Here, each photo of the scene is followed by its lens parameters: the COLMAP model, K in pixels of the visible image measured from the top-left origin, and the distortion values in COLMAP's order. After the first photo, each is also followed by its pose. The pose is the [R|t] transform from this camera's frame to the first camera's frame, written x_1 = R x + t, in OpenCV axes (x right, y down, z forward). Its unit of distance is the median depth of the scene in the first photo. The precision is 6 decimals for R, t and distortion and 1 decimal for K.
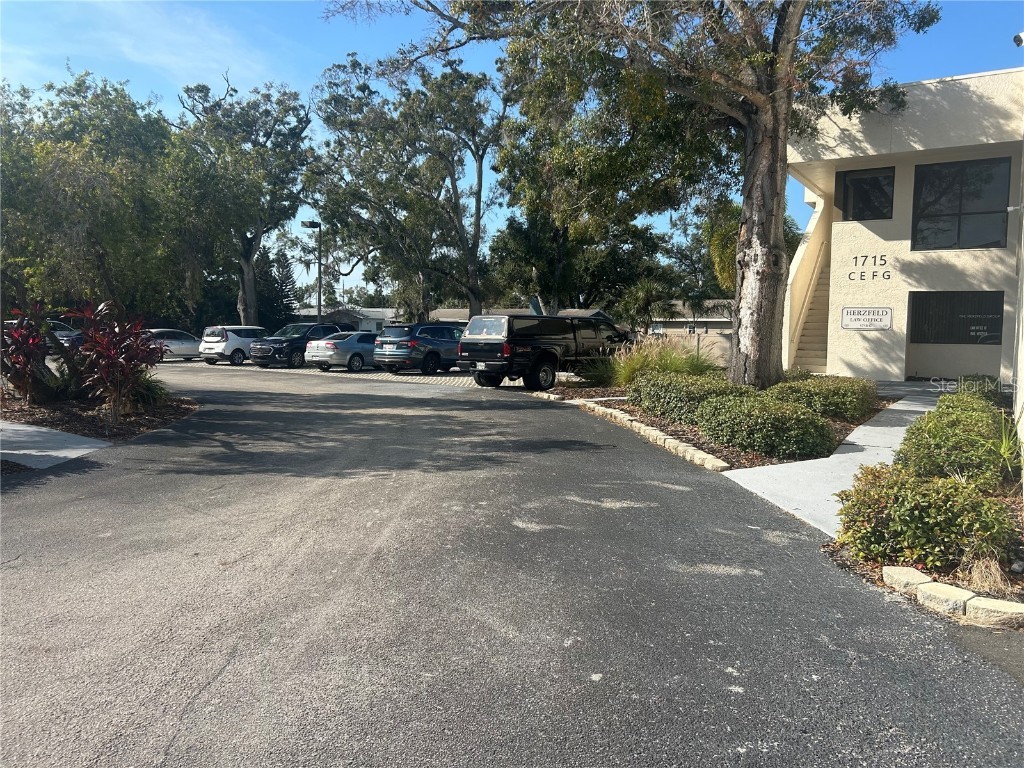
lens RADIAL K [[744.4, 0, 512.0], [0, 744.4, 384.0], [0, 0, 1]] dist [0.022462, -0.042401]
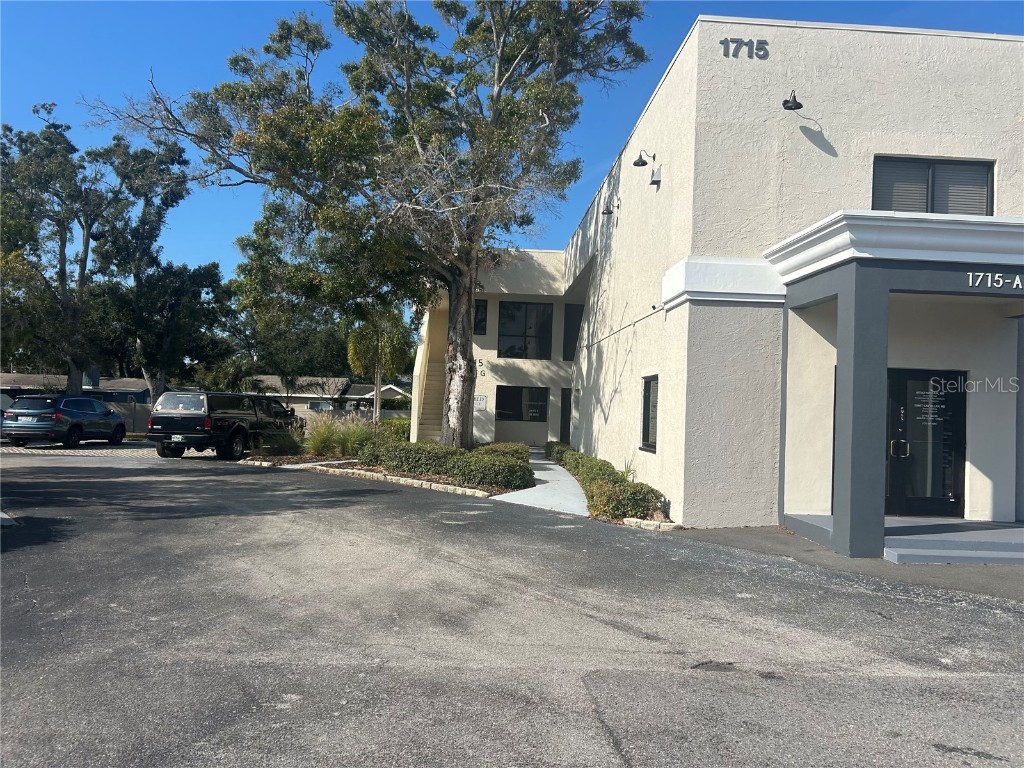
lens RADIAL K [[744.4, 0, 512.0], [0, 744.4, 384.0], [0, 0, 1]] dist [0.022462, -0.042401]
pose [[0.805657, 0.035756, 0.591302, -0.315752], [0.020849, 0.995847, -0.088626, 0.004314], [-0.592015, 0.083730, 0.801566, -0.193282]]
